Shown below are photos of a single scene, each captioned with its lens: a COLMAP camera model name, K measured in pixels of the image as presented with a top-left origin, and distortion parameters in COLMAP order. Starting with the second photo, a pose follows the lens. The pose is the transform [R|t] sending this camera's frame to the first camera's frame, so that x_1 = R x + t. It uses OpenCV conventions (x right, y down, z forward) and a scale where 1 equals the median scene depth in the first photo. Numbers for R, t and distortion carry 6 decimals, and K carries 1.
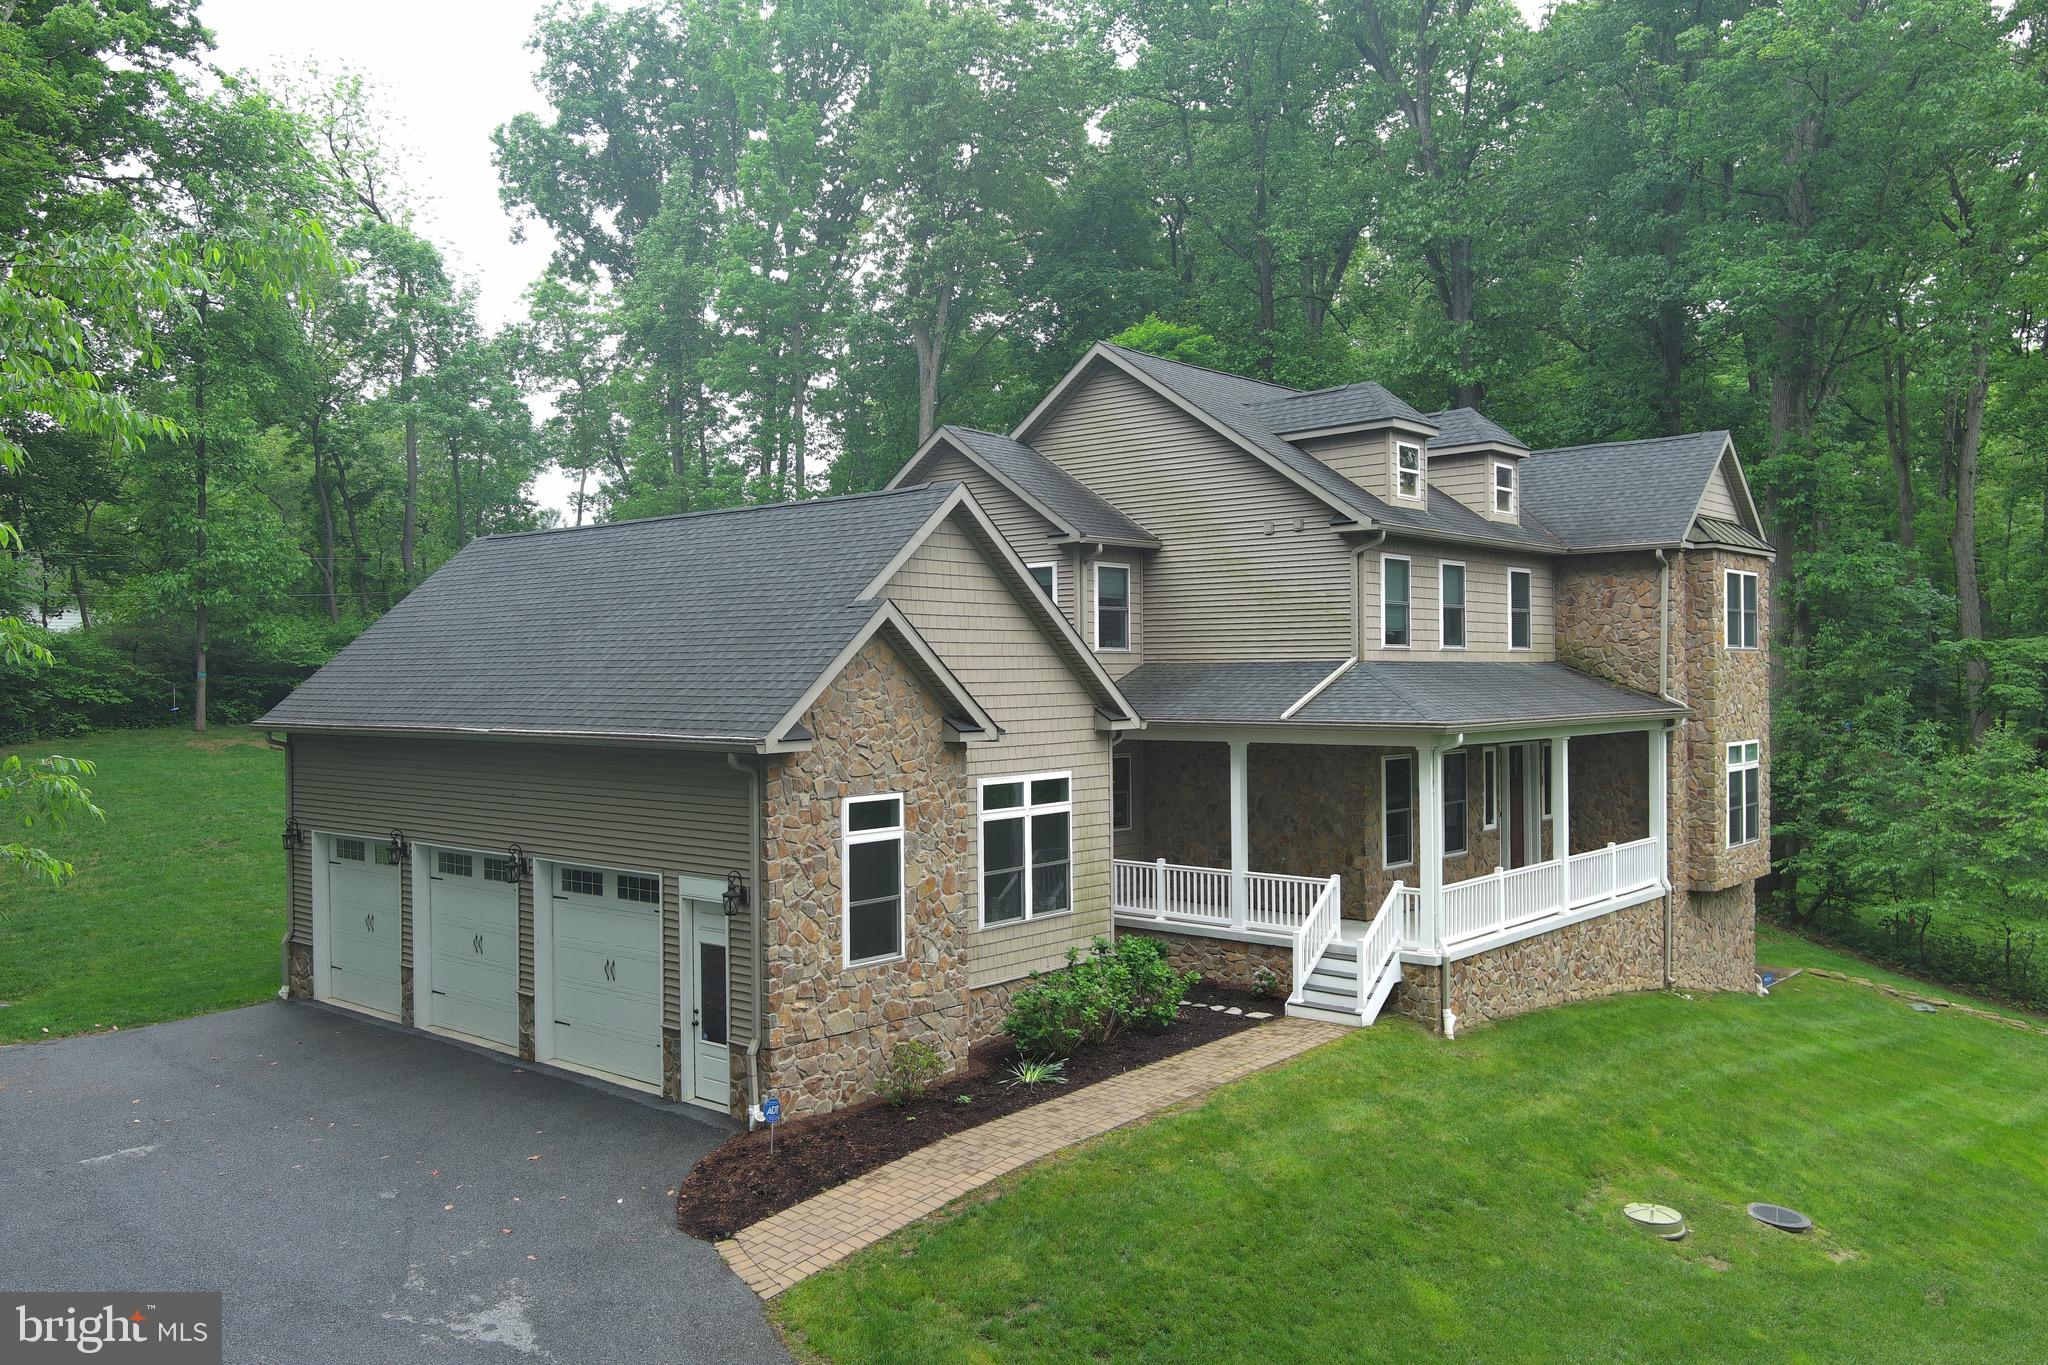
lens RADIAL K [[1585.7, 0, 1024.0], [0, 1585.7, 682.5], [0, 0, 1]] dist [0.009240, -0.001158]
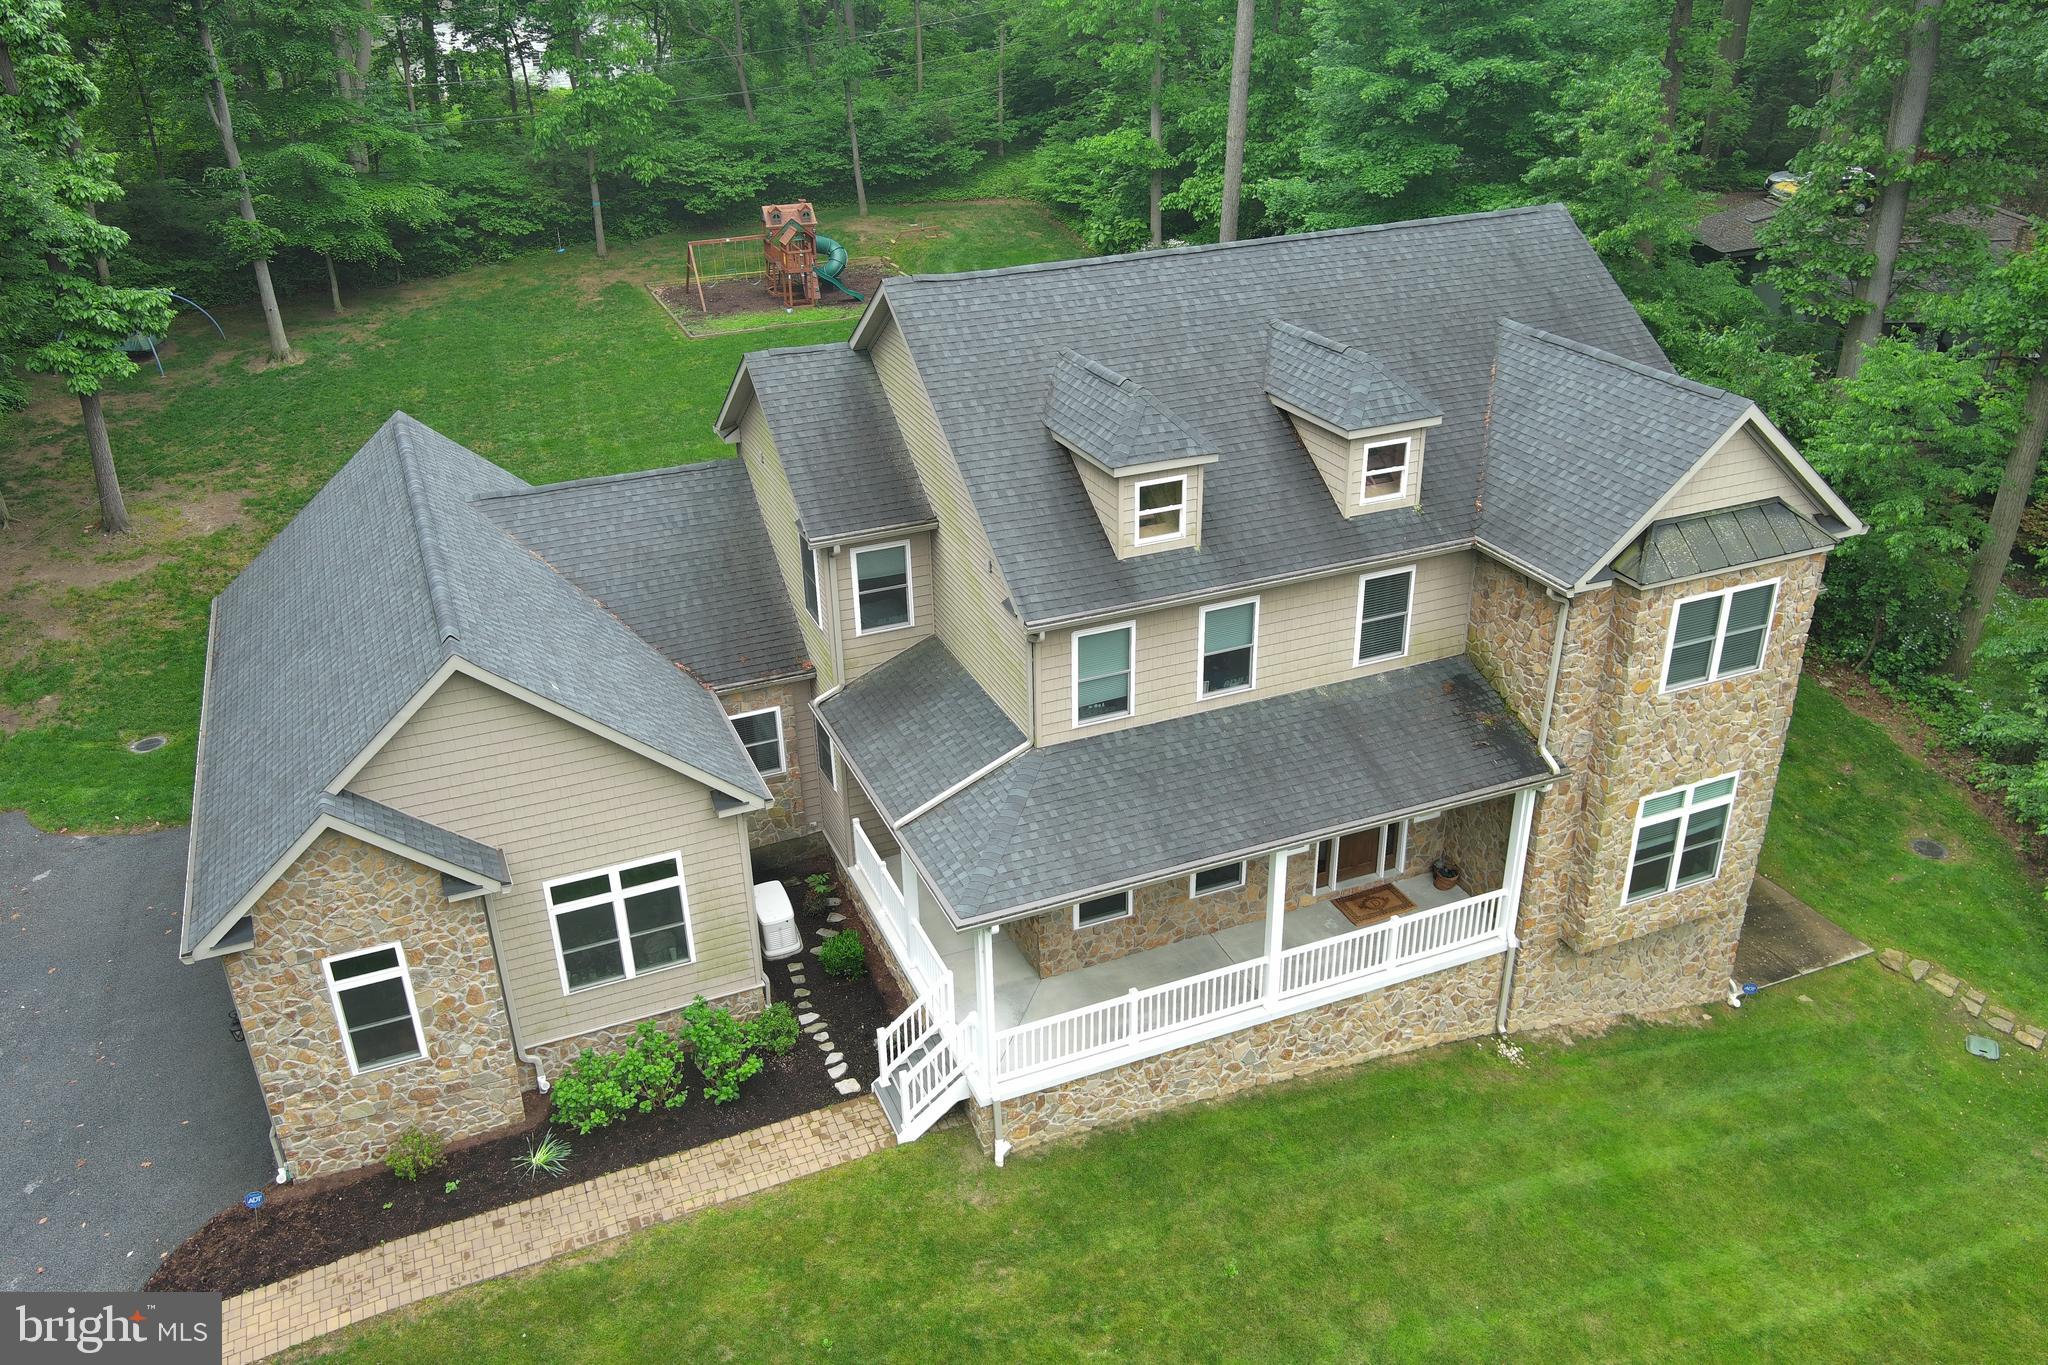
lens RADIAL K [[1585.7, 0, 1024.0], [0, 1585.7, 682.5], [0, 0, 1]] dist [0.009240, -0.001158]
pose [[0.898925, 0.189119, -0.395181, 0.665208], [0.007714, 0.895055, 0.445888, -0.539201], [0.438035, -0.403869, 0.803129, 0.329206]]
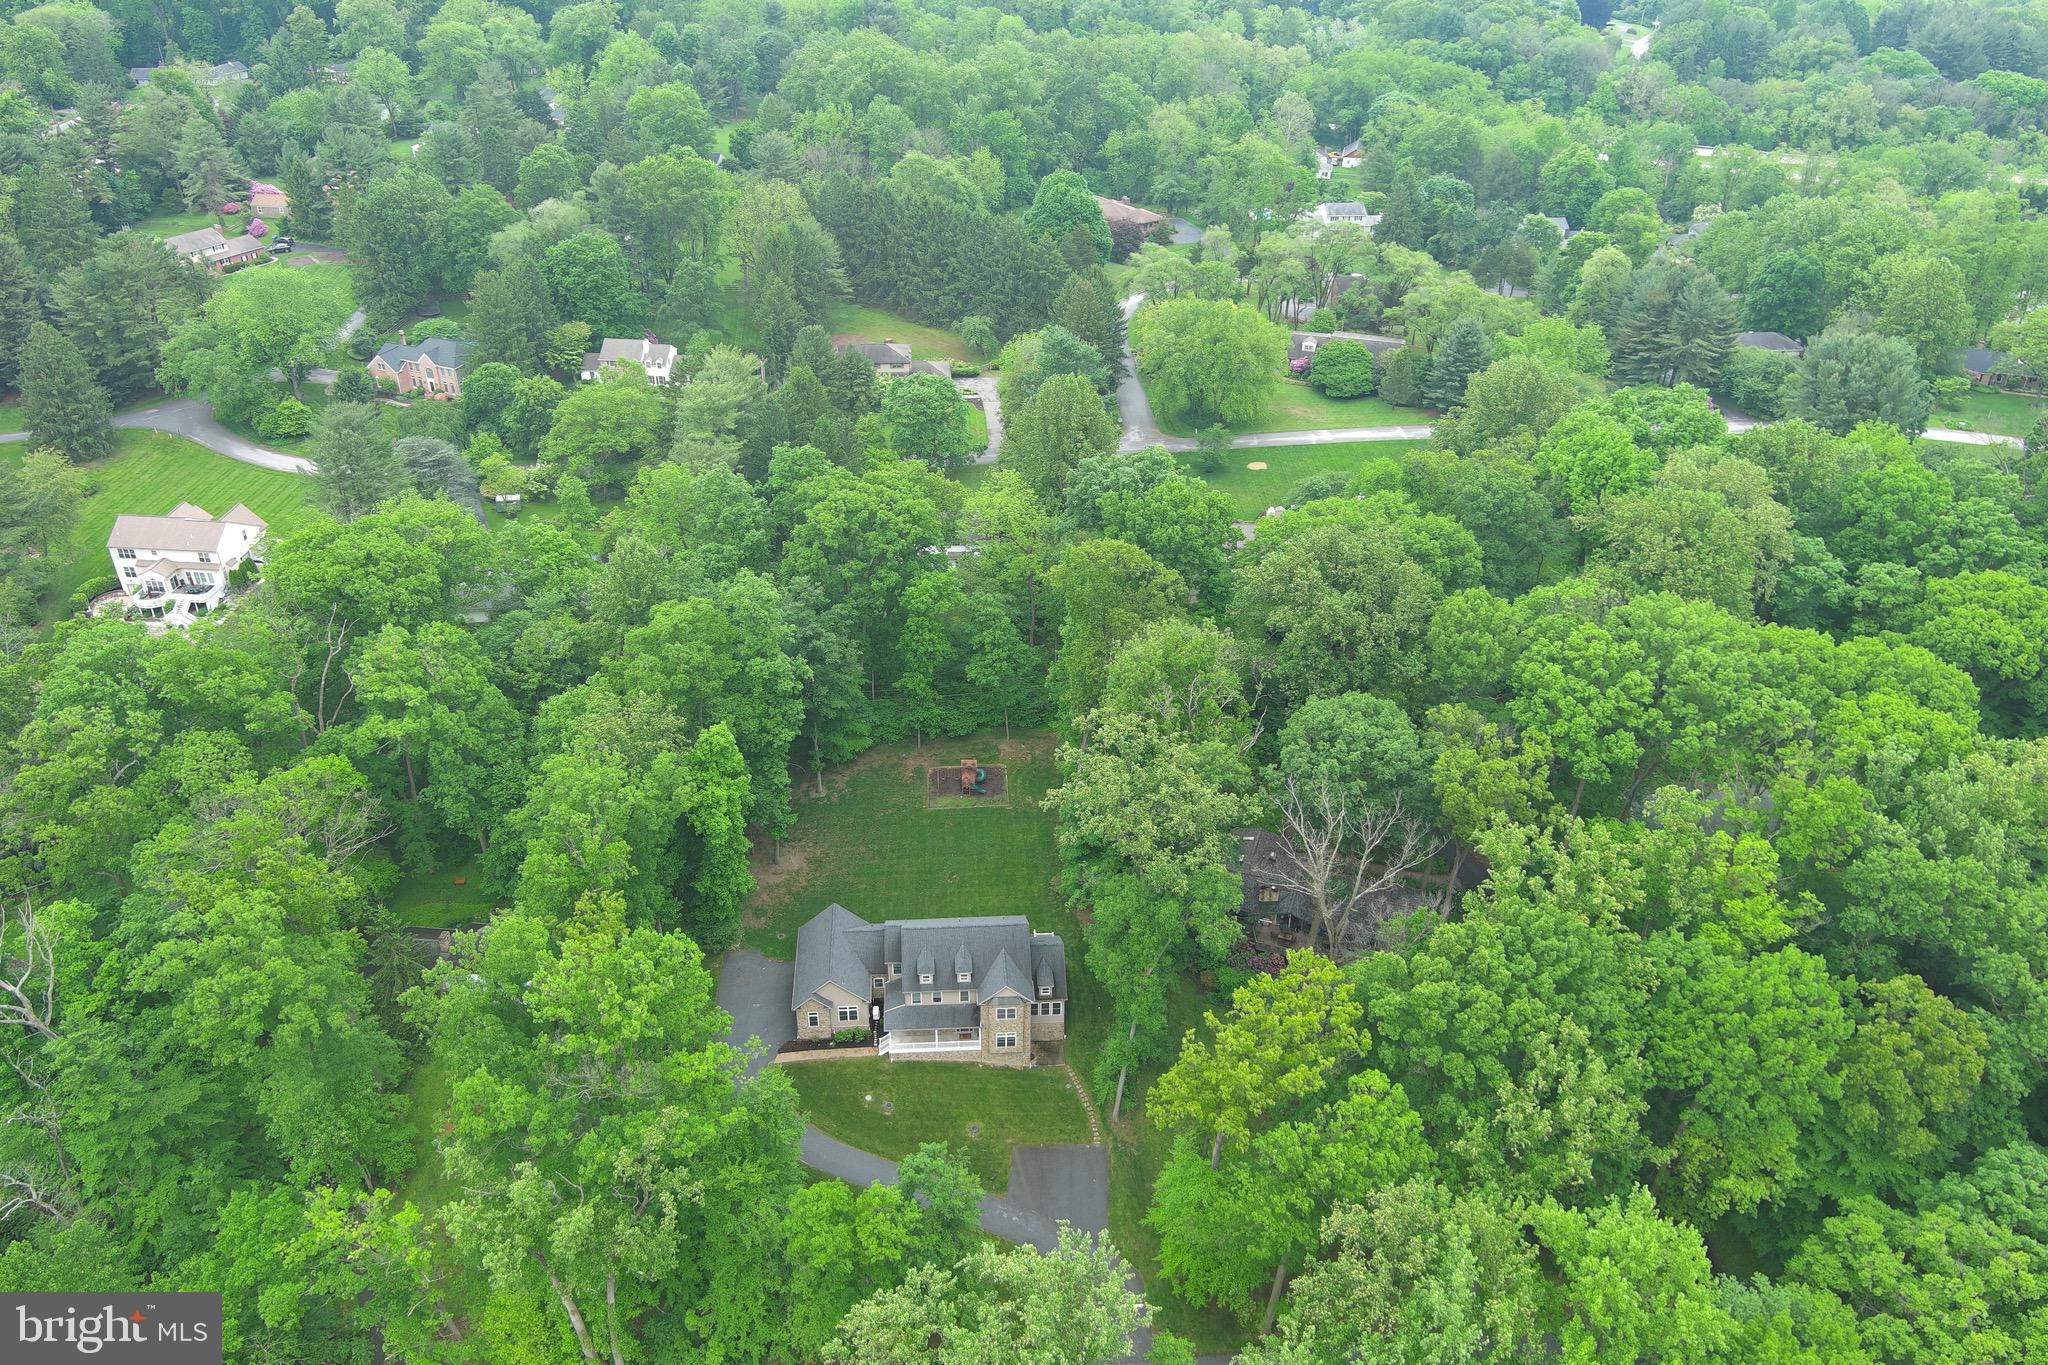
lens RADIAL K [[1585.7, 0, 1024.0], [0, 1585.7, 682.5], [0, 0, 1]] dist [0.009240, -0.001158]
pose [[0.707427, 0.381493, -0.594988, 4.628233], [-0.024434, 0.854518, 0.518847, -5.349897], [0.706364, -0.352508, 0.613830, -2.561029]]
